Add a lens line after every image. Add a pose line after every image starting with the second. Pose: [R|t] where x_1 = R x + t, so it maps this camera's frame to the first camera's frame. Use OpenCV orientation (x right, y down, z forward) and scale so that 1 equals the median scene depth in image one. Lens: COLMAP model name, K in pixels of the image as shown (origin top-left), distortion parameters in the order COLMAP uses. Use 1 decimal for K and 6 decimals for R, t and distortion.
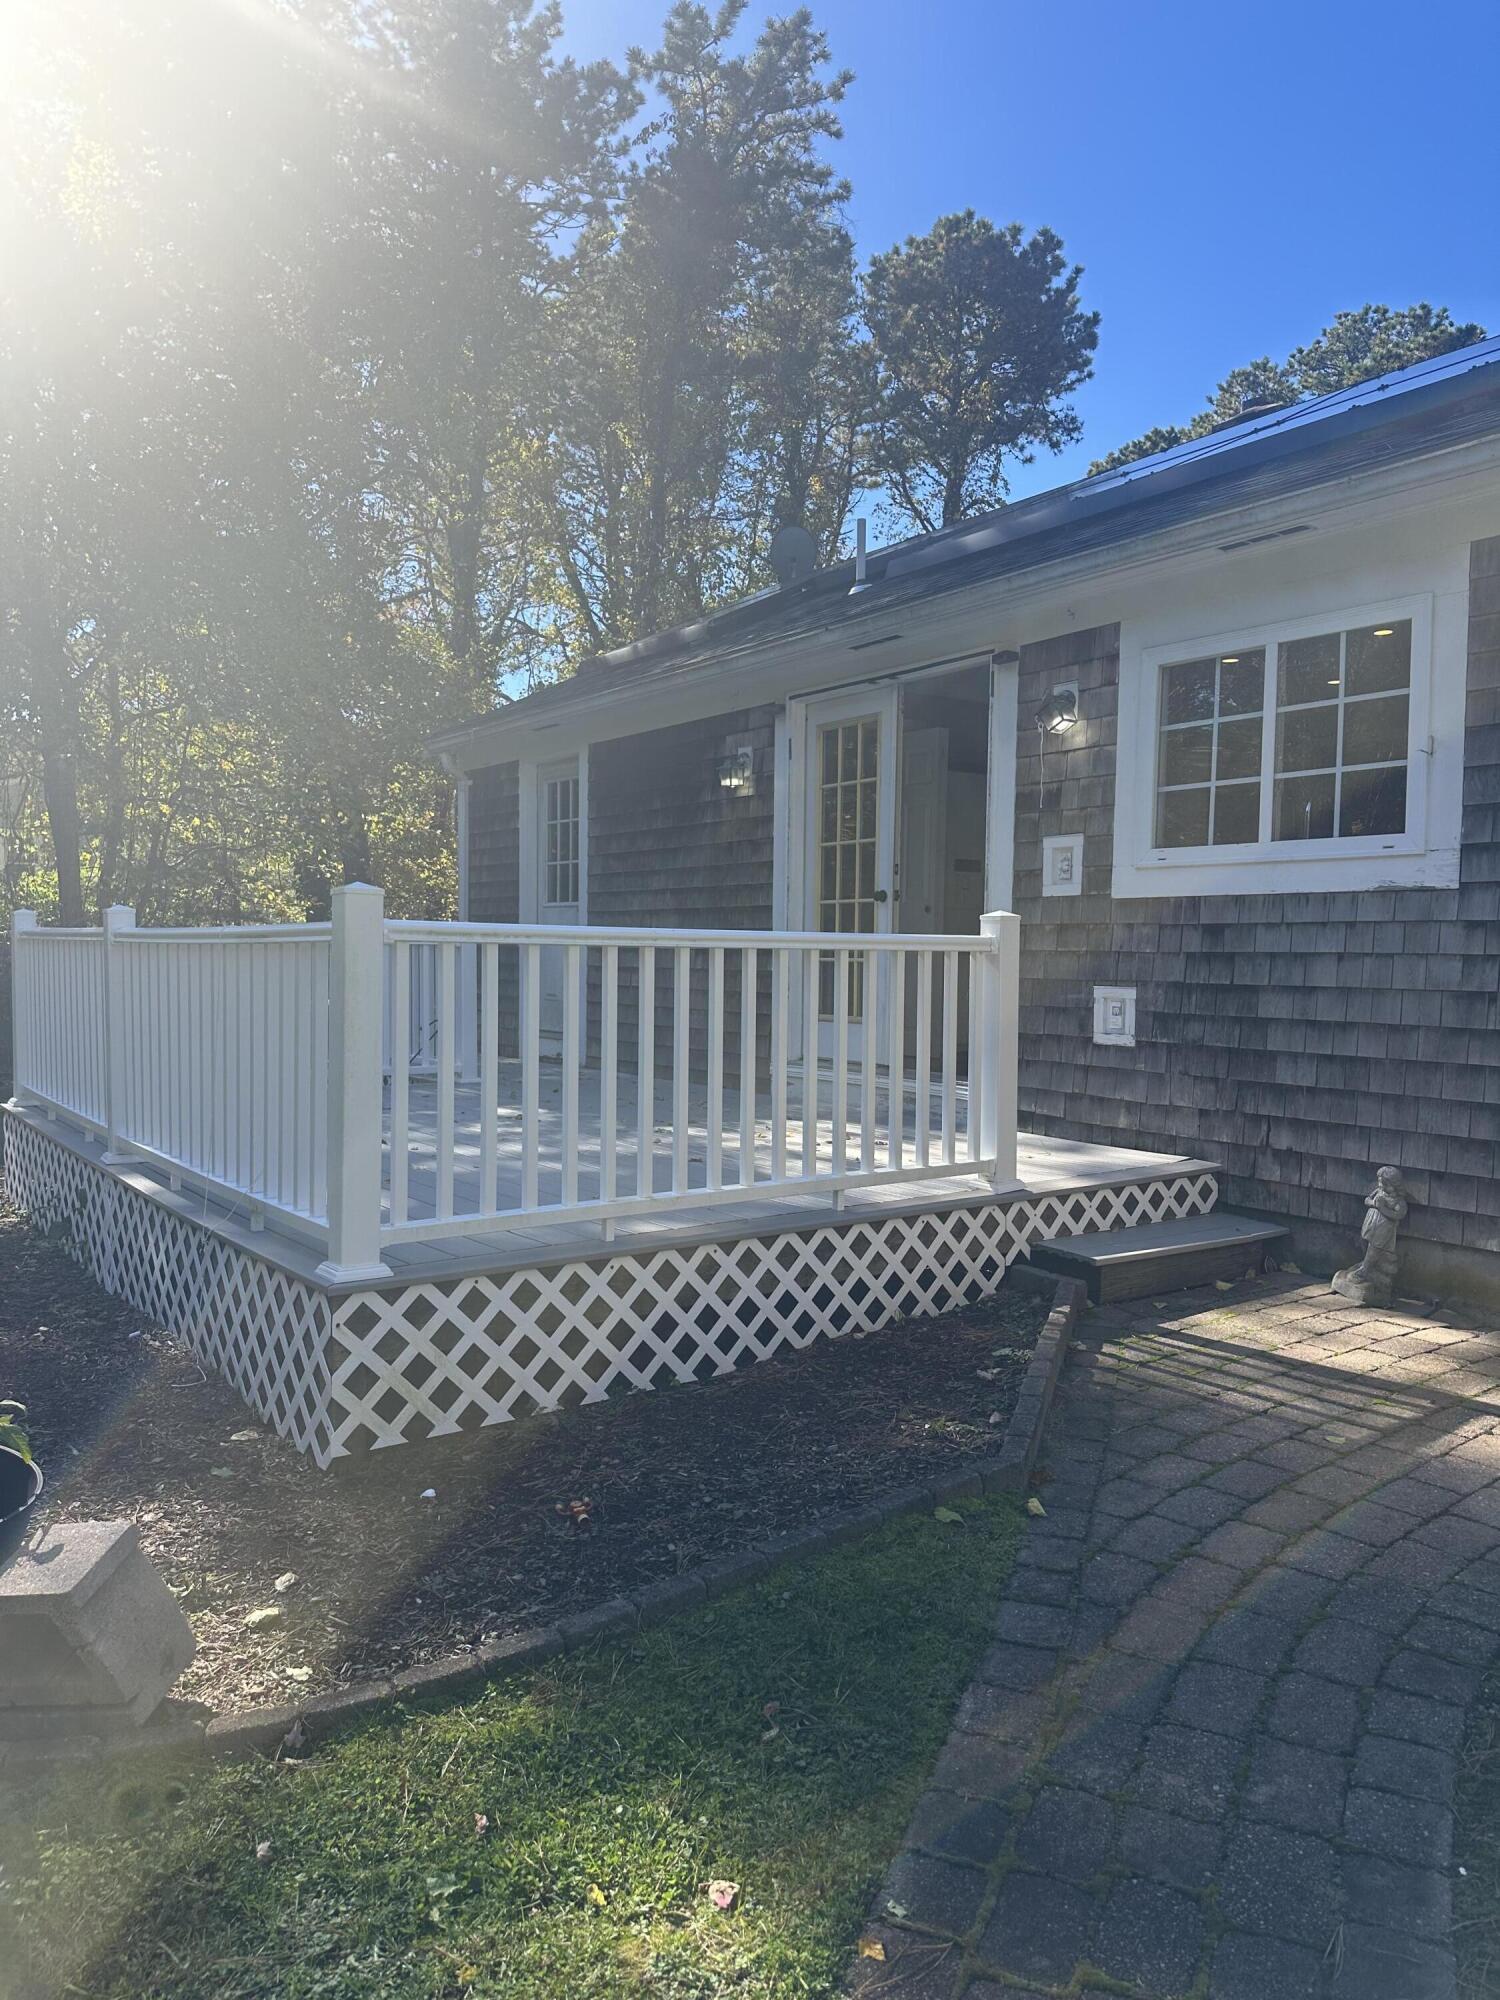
lens RADIAL K [[1400.3, 0, 750.0], [0, 1400.3, 1000.0], [0, 0, 1]] dist [0.075919, -0.102949]
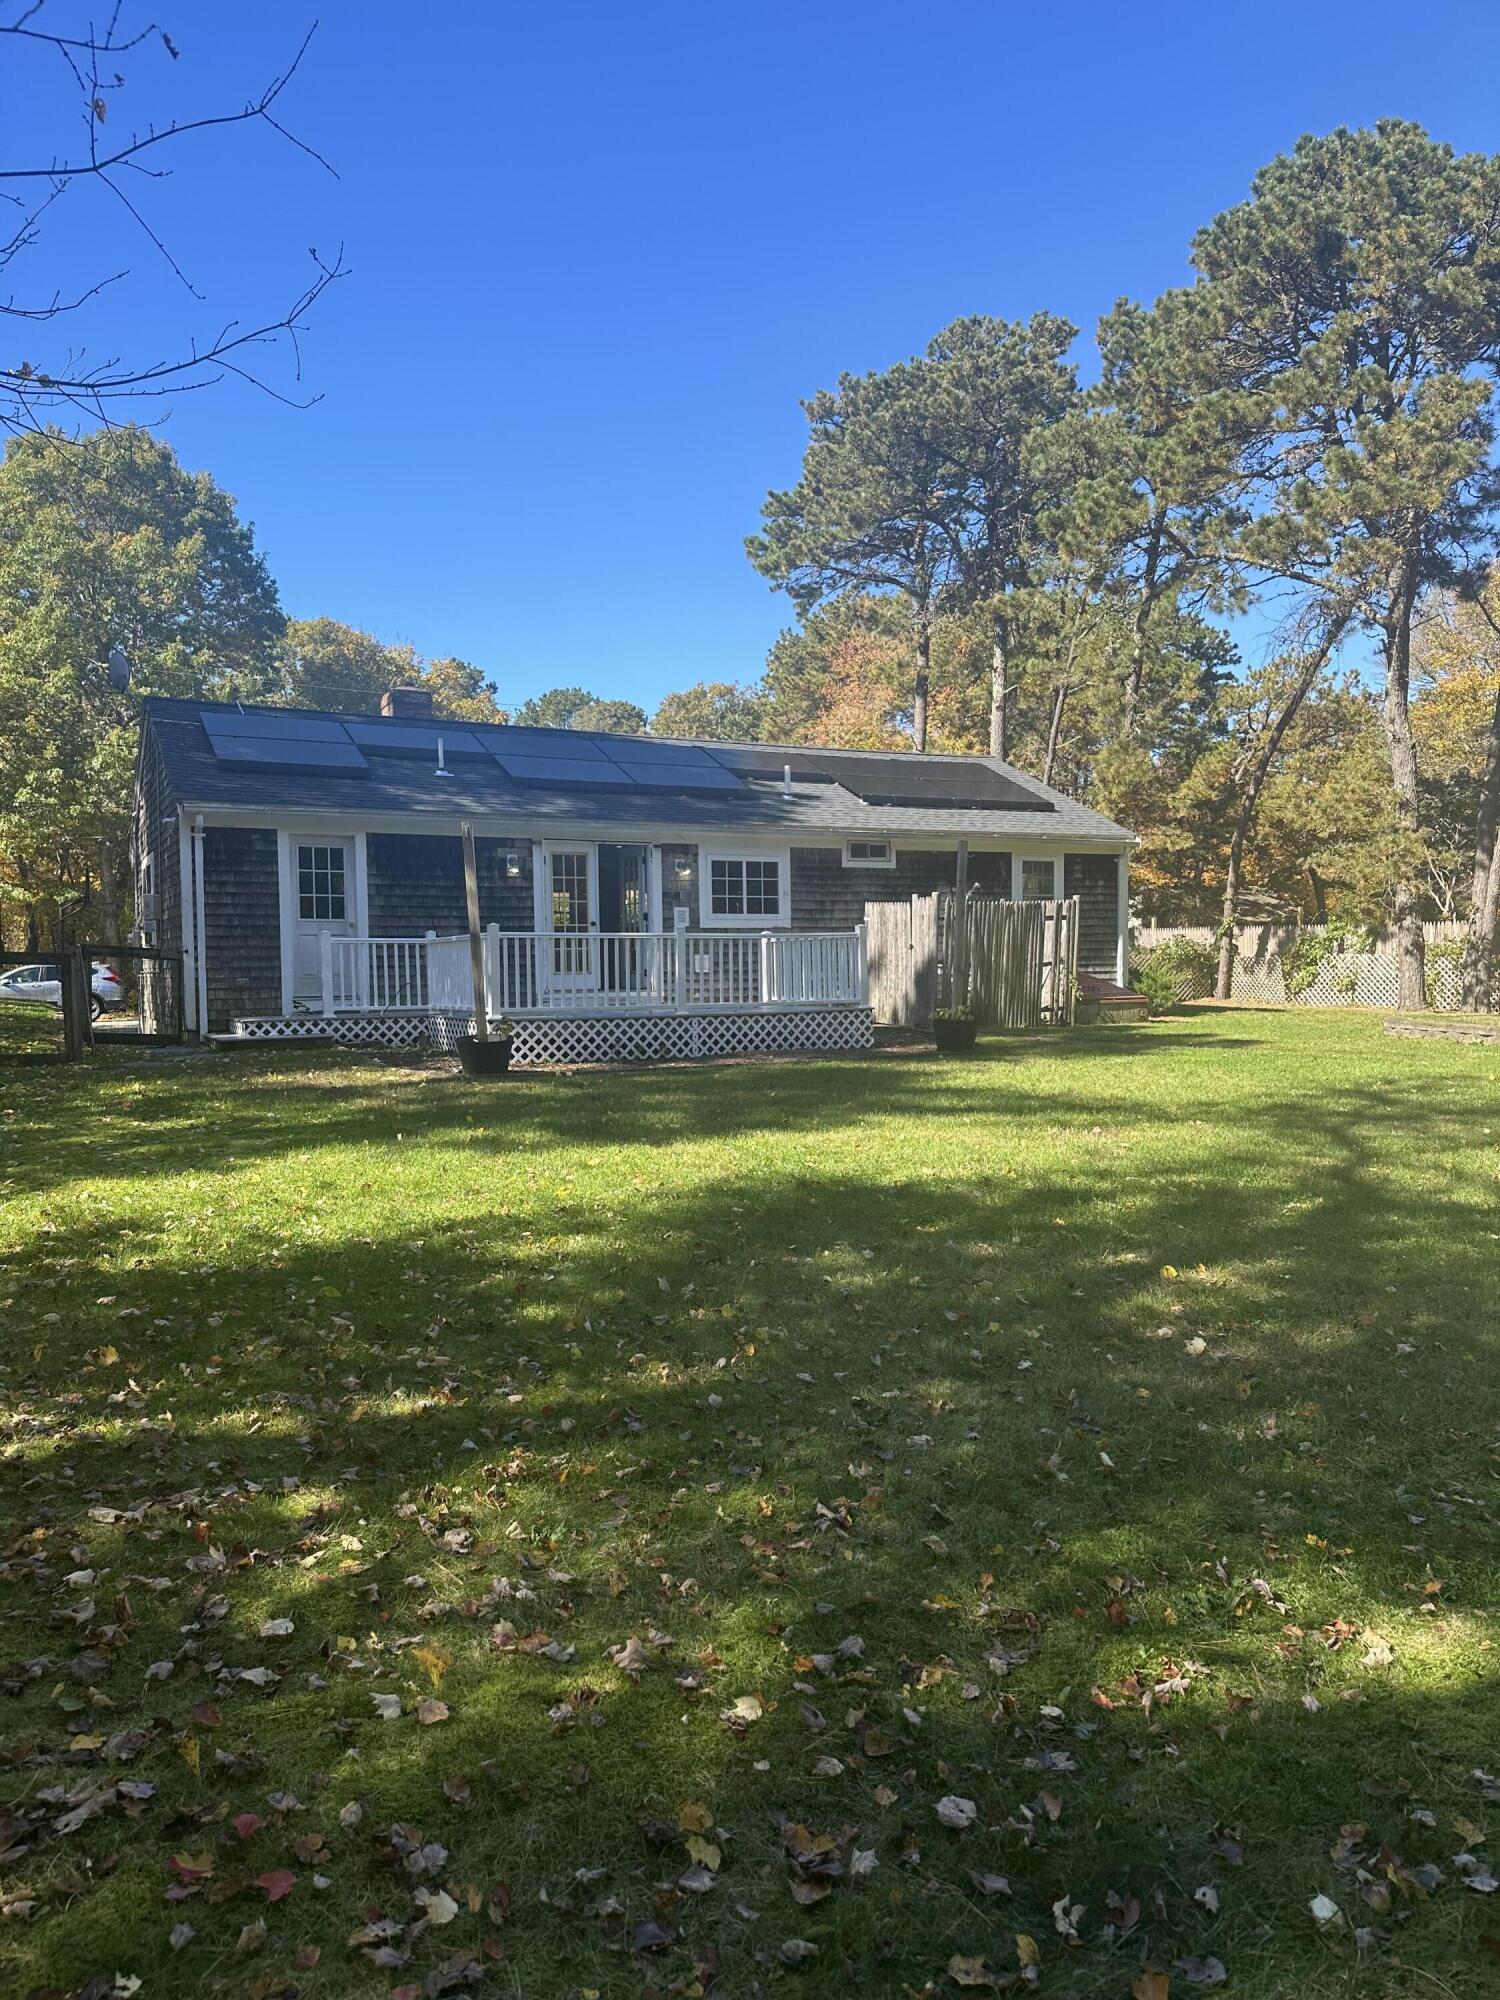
lens RADIAL K [[1400.3, 0, 750.0], [0, 1400.3, 1000.0], [0, 0, 1]] dist [0.075919, -0.102949]
pose [[0.153231, -0.033367, 0.987627, -2.862051], [0.051187, 0.998356, 0.025788, 0.017723], [-0.986864, 0.046603, 0.154687, 0.373760]]
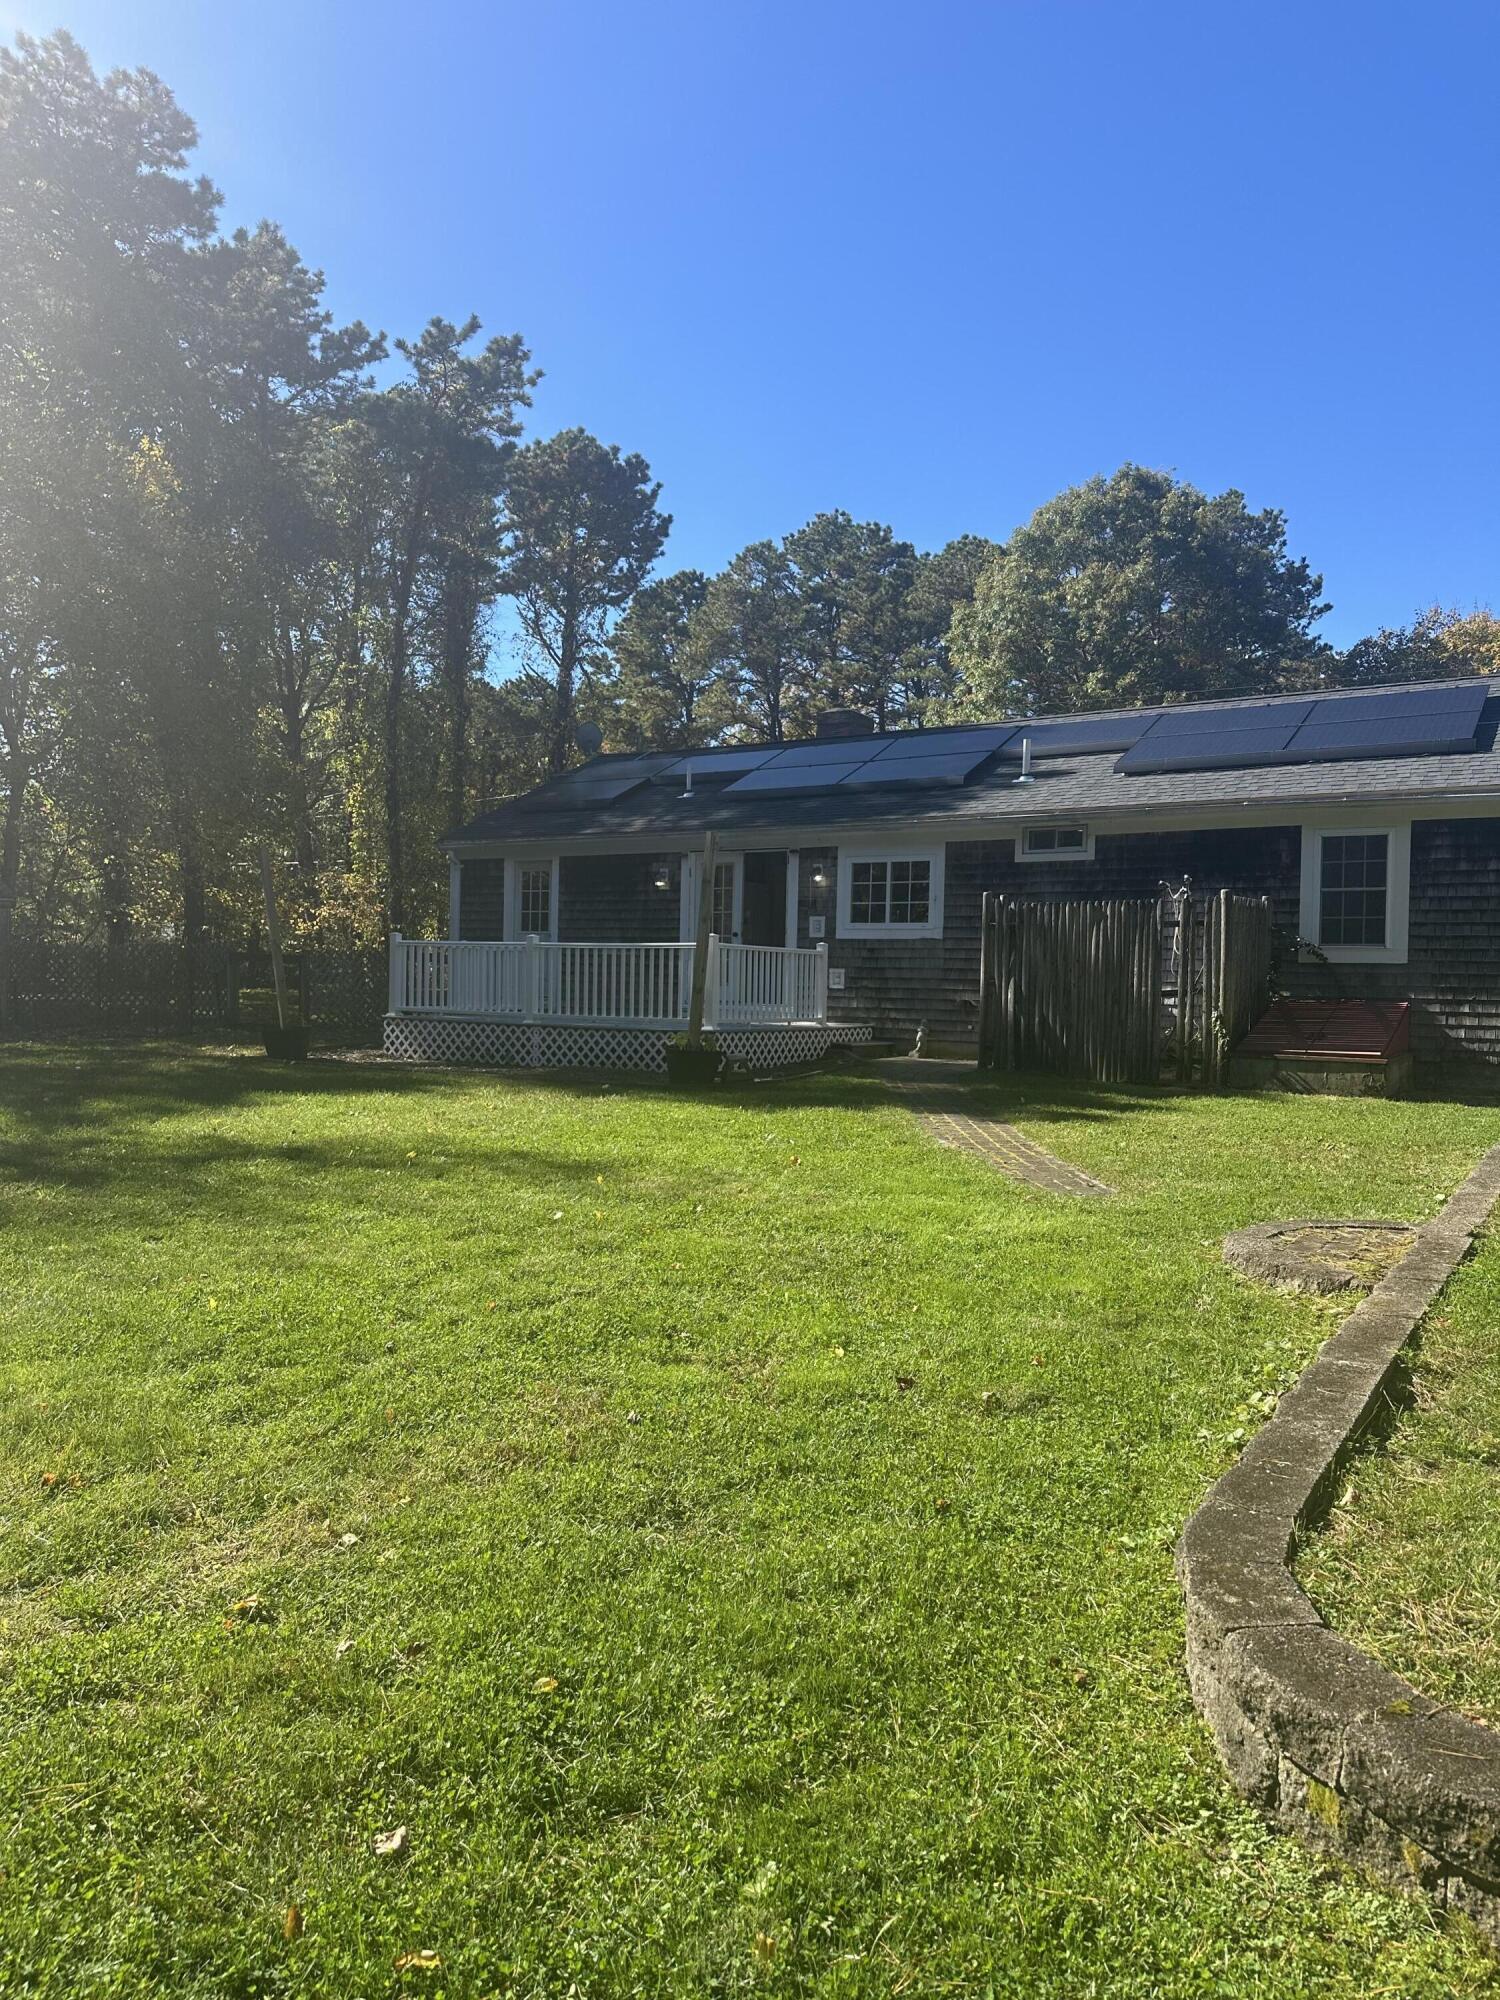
lens RADIAL K [[1400.3, 0, 750.0], [0, 1400.3, 1000.0], [0, 0, 1]] dist [0.075919, -0.102949]
pose [[0.930875, 0.006903, 0.365273, -0.950591], [-0.000214, 0.999832, -0.018349, 0.106874], [-0.365338, 0.017003, 0.930720, -1.614169]]
